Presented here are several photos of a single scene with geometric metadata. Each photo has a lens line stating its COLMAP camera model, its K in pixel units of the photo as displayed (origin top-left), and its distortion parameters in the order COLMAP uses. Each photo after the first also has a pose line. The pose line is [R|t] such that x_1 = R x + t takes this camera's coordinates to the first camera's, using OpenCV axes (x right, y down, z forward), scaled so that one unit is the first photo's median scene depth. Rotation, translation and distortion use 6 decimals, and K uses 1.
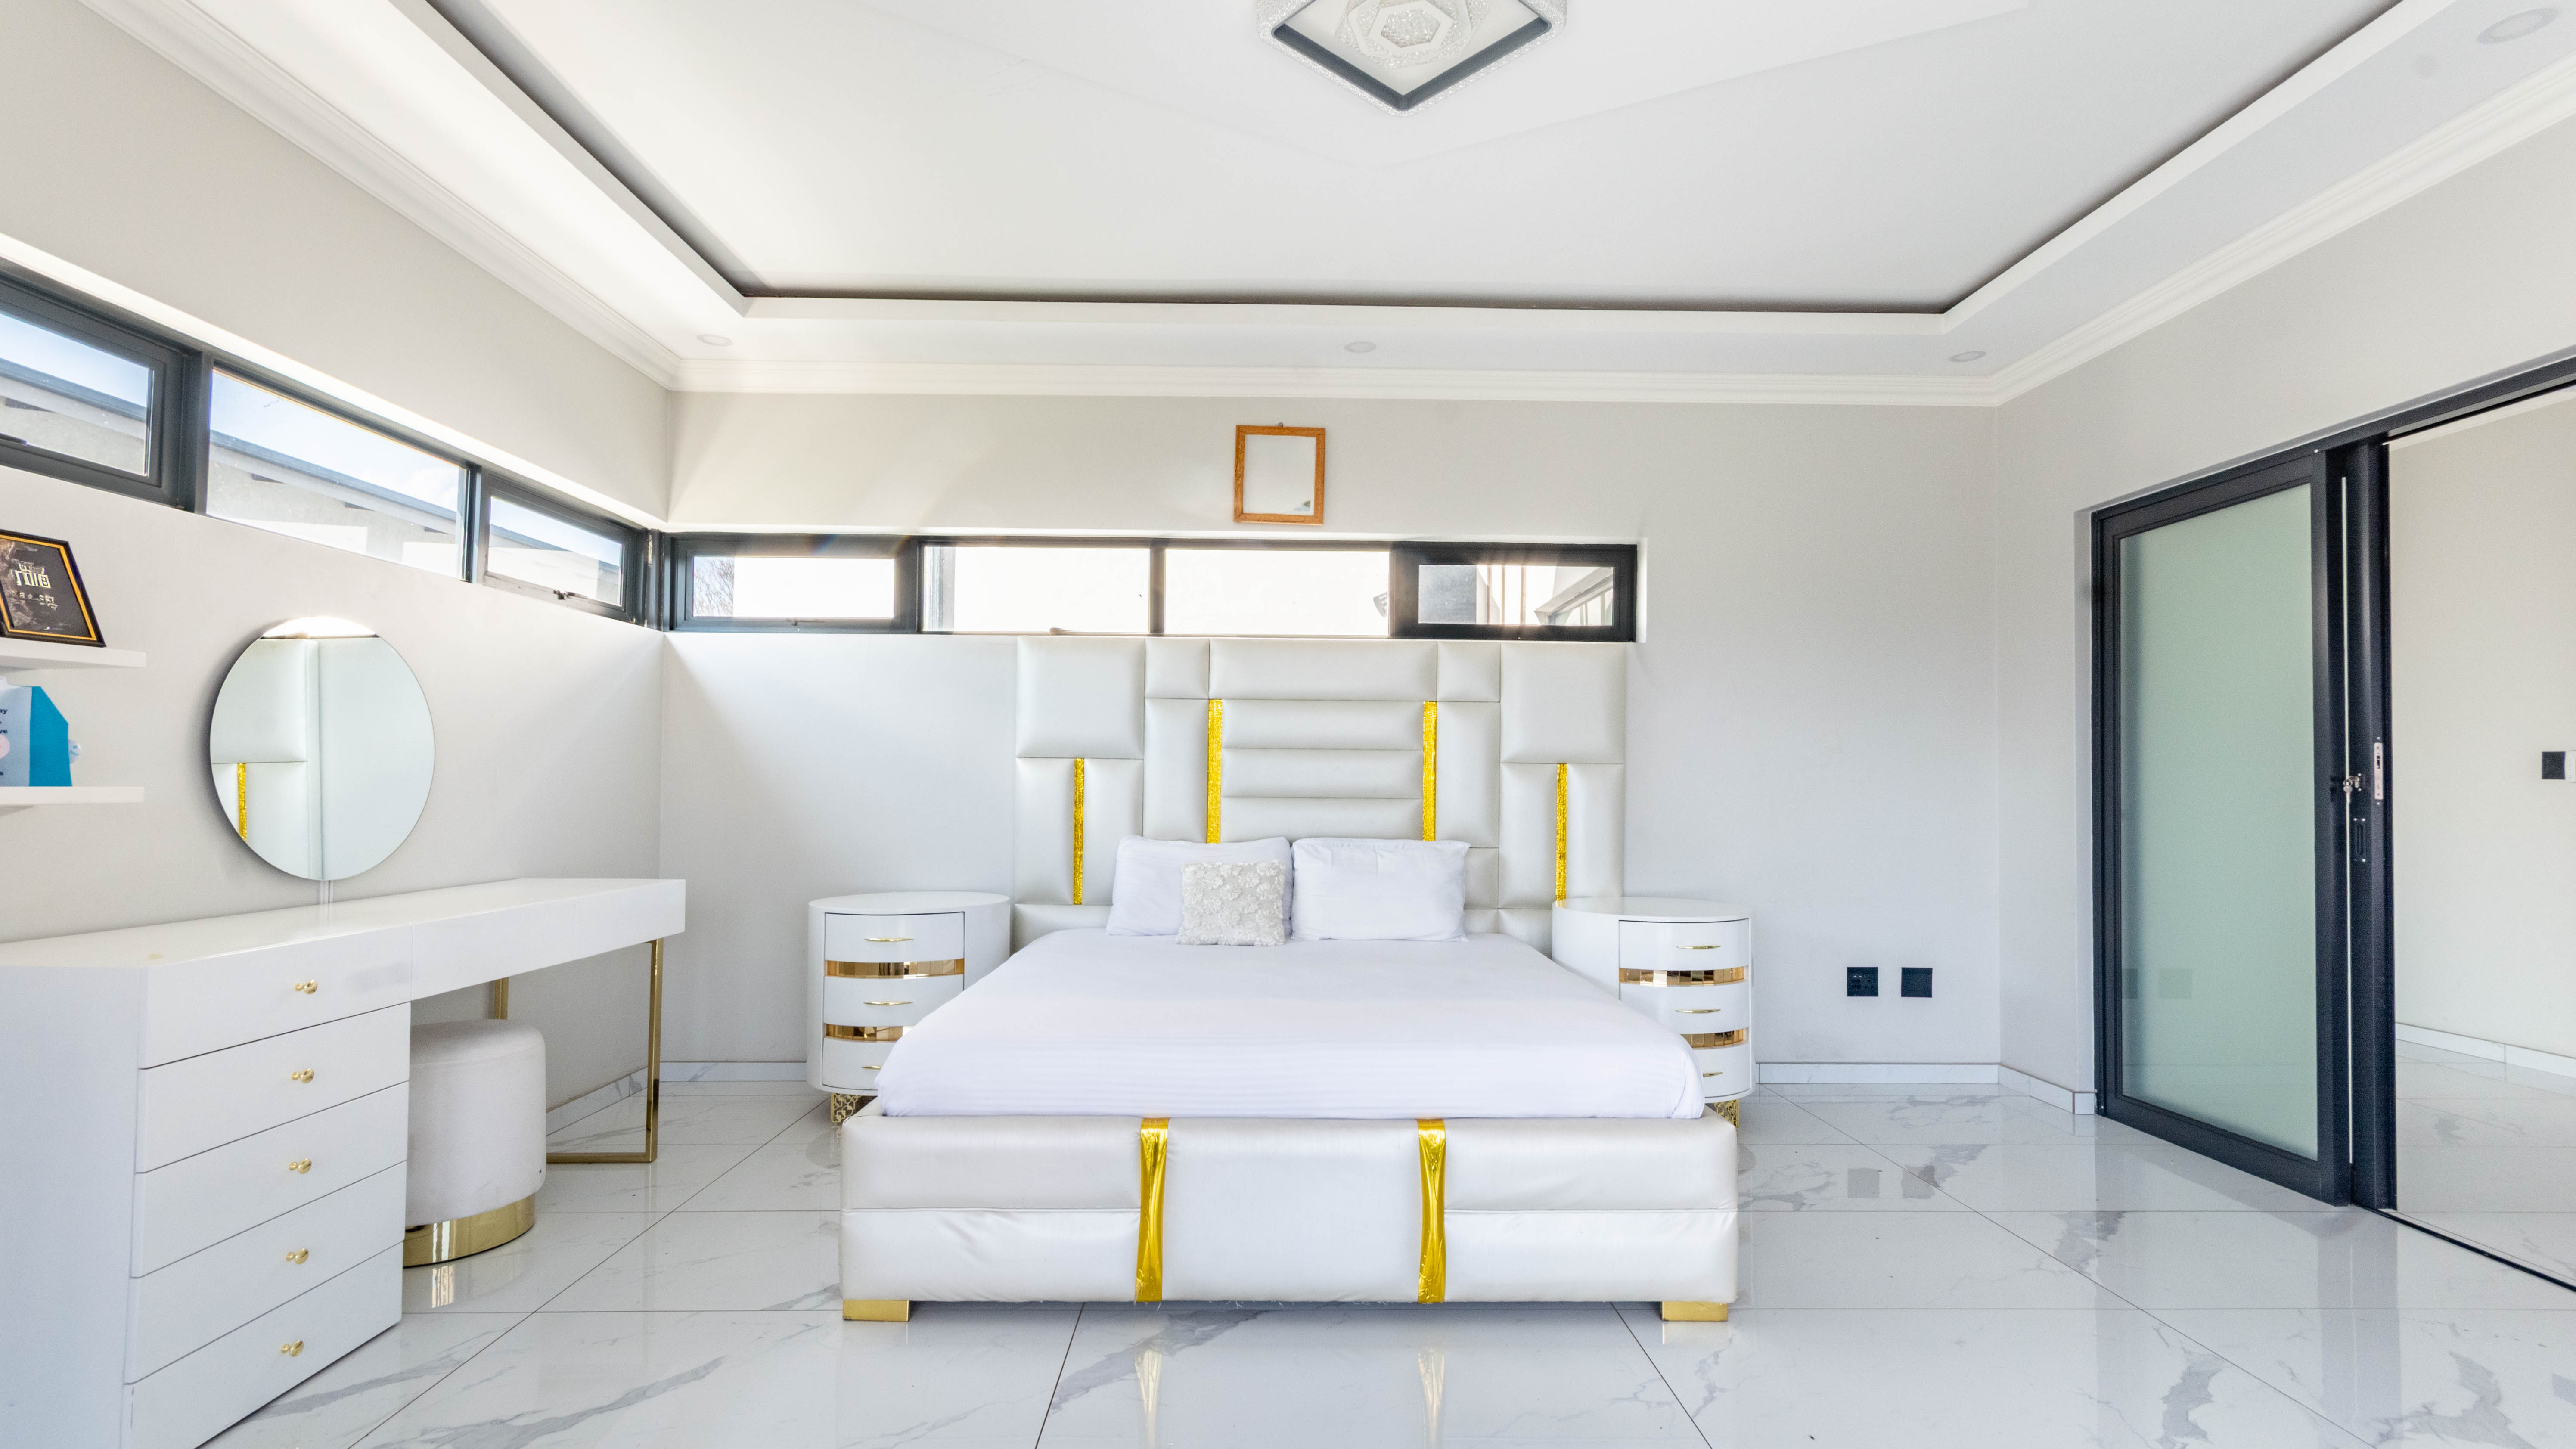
lens RADIAL K [[1107.2, 0, 1281.9], [0, 1107.2, 753.9], [0, 0, 1]] dist [0.001656, 0.000704]
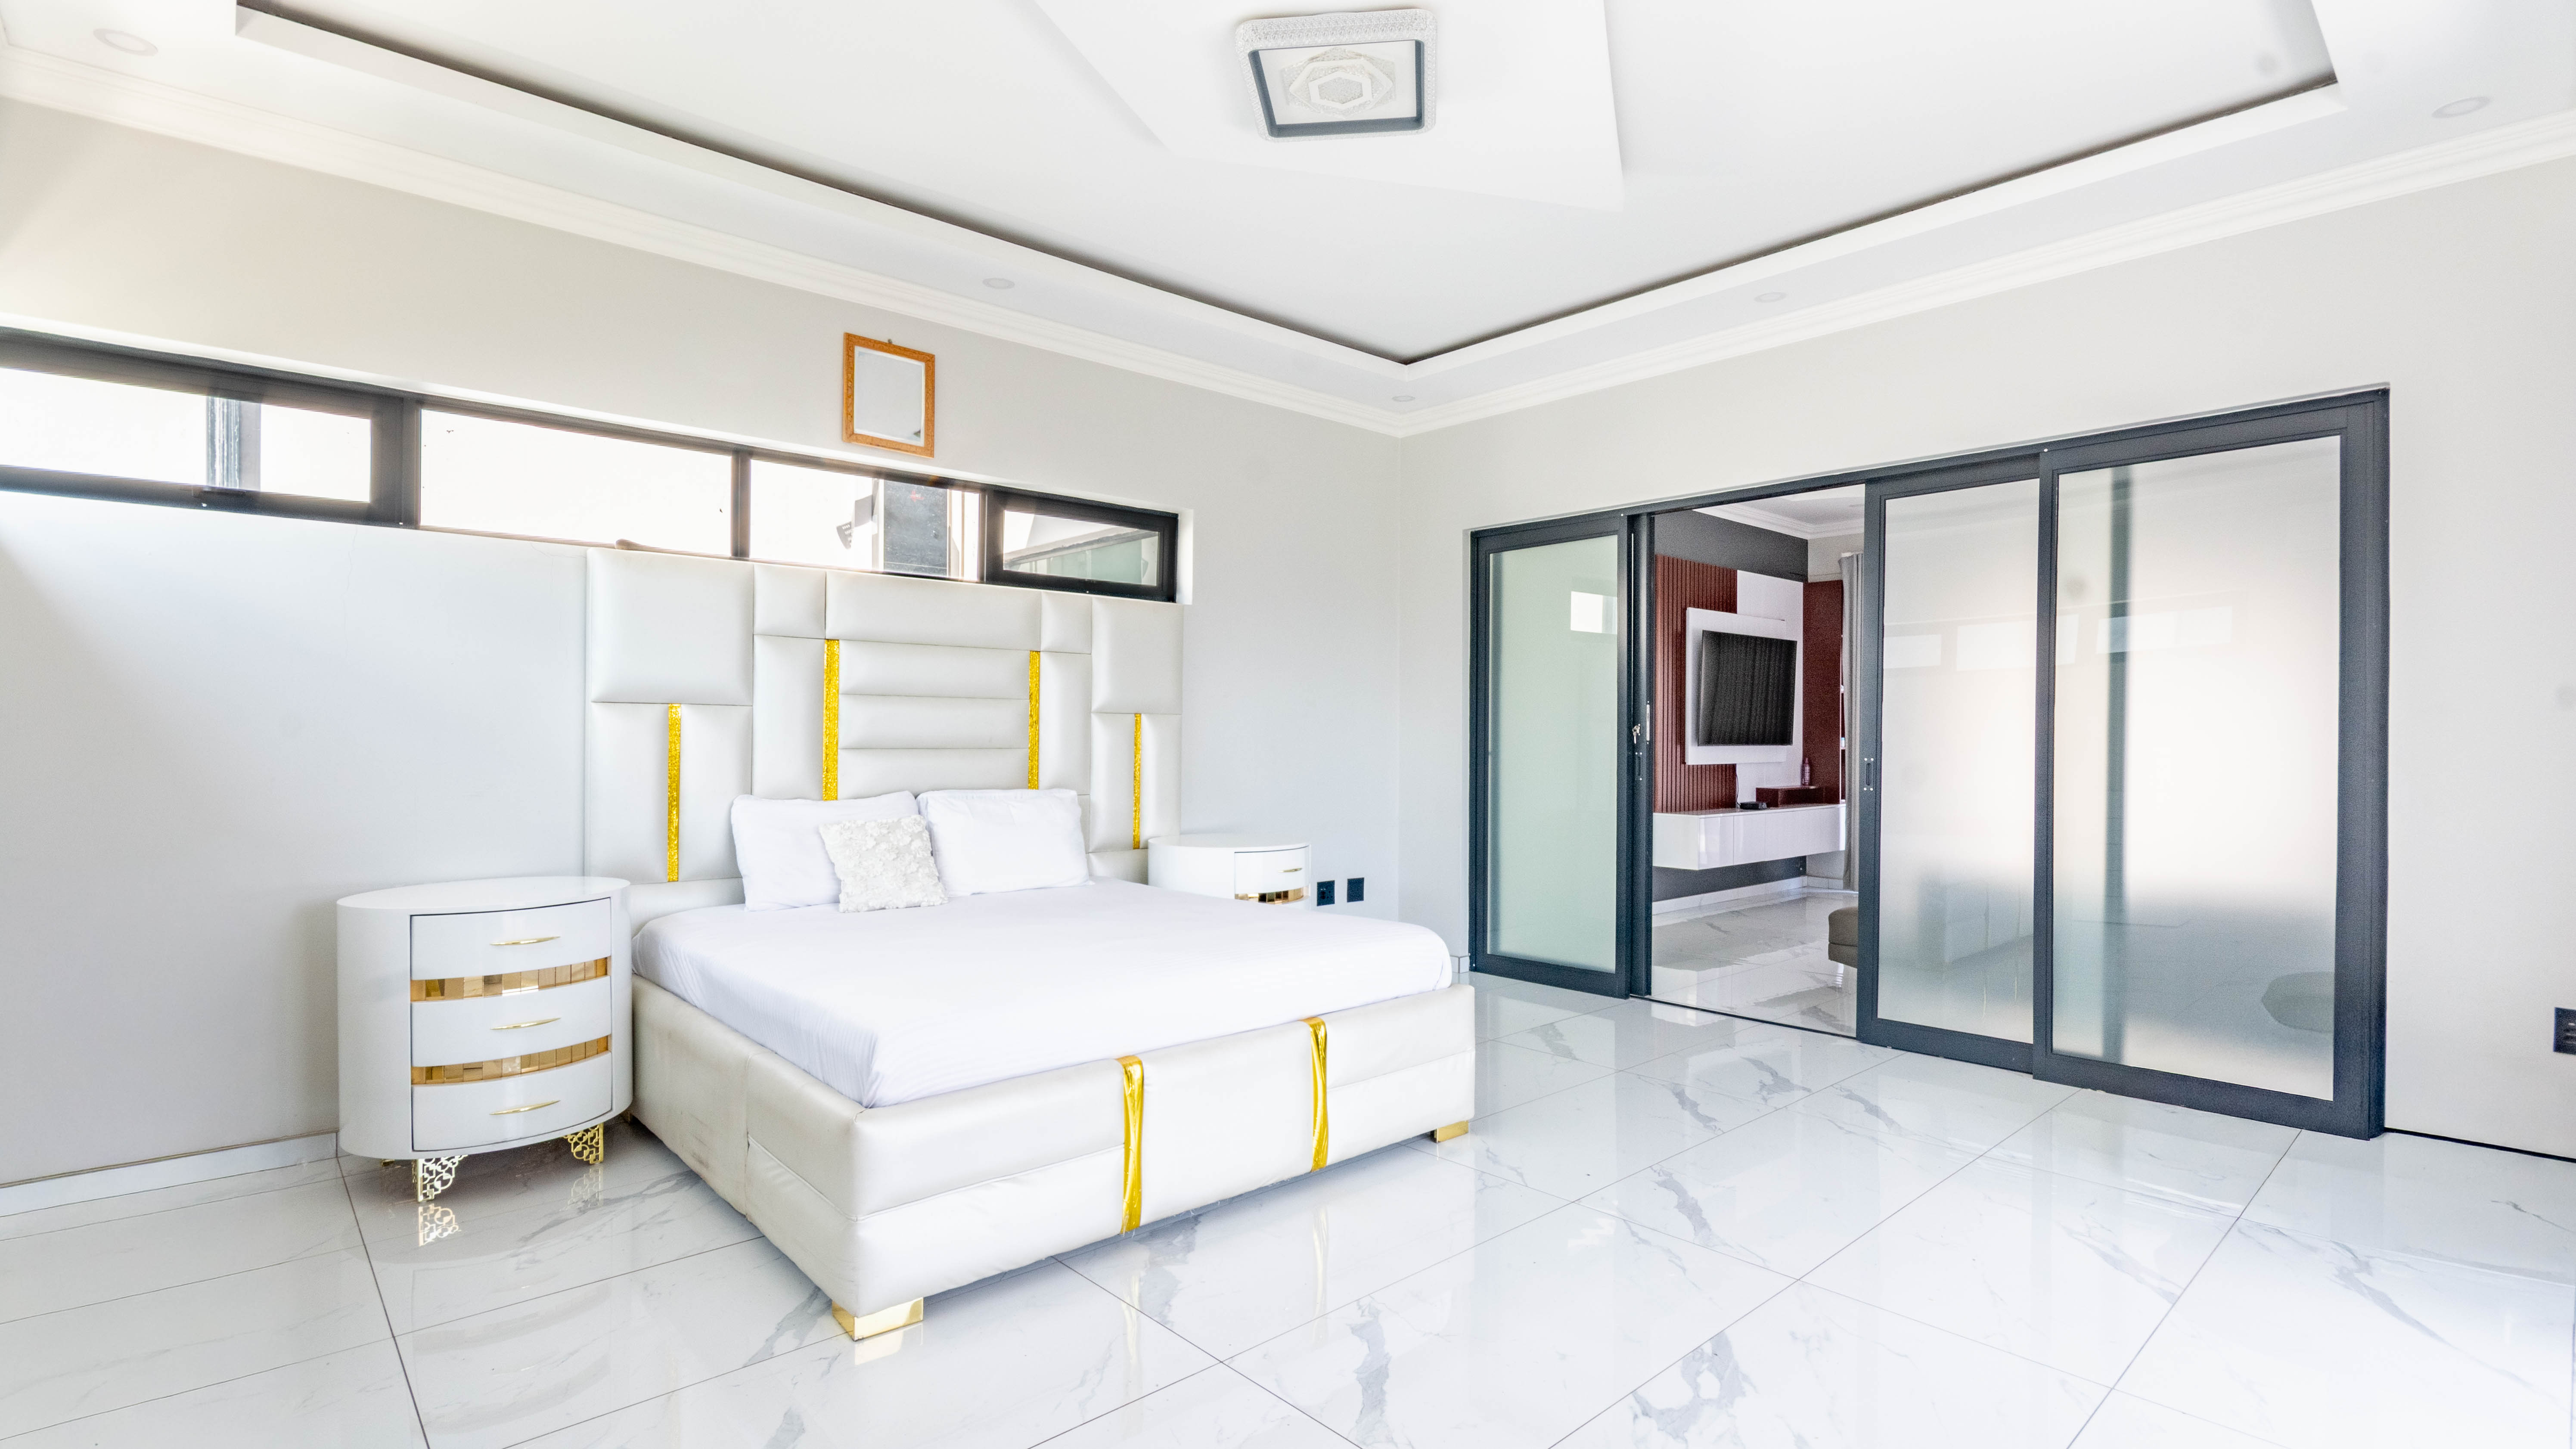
lens RADIAL K [[1195.0, 0, 1288.0], [0, 1195.0, 724.5], [0, 0, 1]] dist [-0.001275, 0.000134]
pose [[0.757830, 0.000189, 0.652452, -0.411764], [-0.014551, 0.999756, 0.016611, -0.002334], [-0.652290, -0.022082, 0.757648, 0.032487]]
